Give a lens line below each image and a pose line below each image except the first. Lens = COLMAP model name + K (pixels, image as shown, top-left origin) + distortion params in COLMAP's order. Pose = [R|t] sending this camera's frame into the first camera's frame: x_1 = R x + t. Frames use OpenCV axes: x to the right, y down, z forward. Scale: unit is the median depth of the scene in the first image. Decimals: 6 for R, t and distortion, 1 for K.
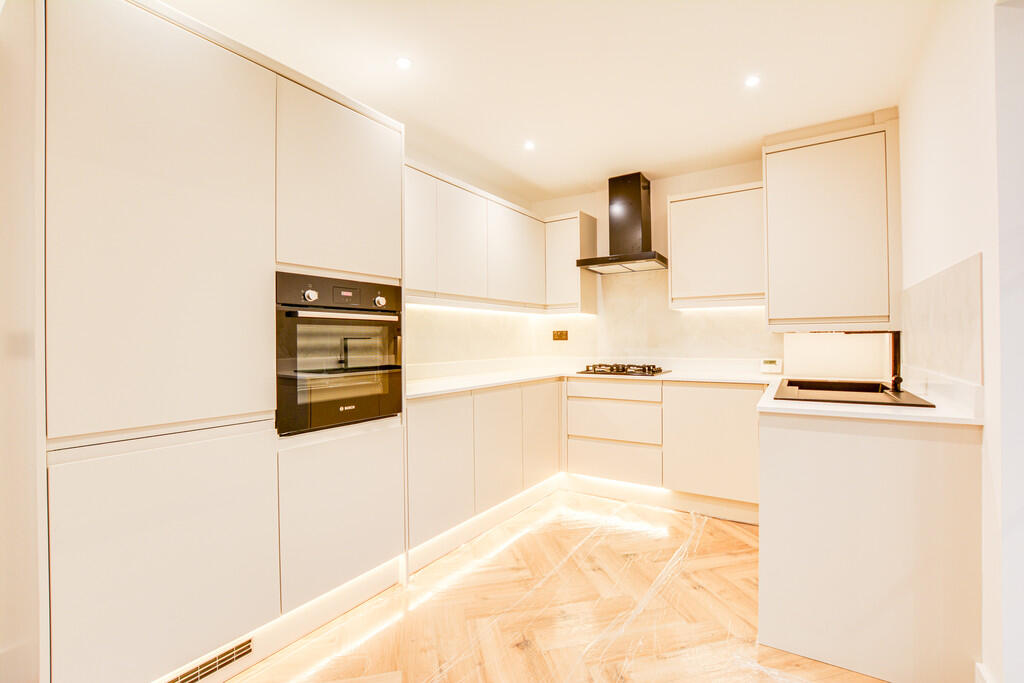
lens RADIAL K [[449.0, 0, 512.0], [0, 449.0, 341.5], [0, 0, 1]] dist [-0.020848, 0.000075]
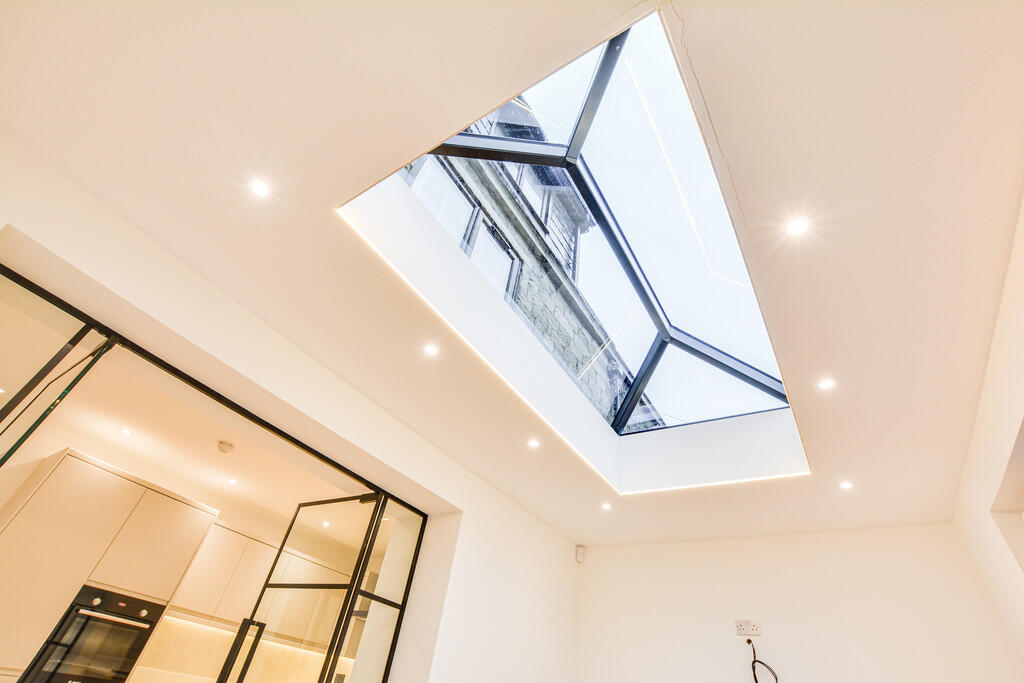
lens RADIAL K [[449.0, 0, 512.0], [0, 449.0, 341.5], [0, 0, 1]] dist [-0.020848, 0.000075]
pose [[0.989232, 0.121472, -0.081635, 0.950281], [-0.145429, 0.753212, -0.641500, -0.000773], [-0.016436, 0.646464, 0.762767, -0.833215]]
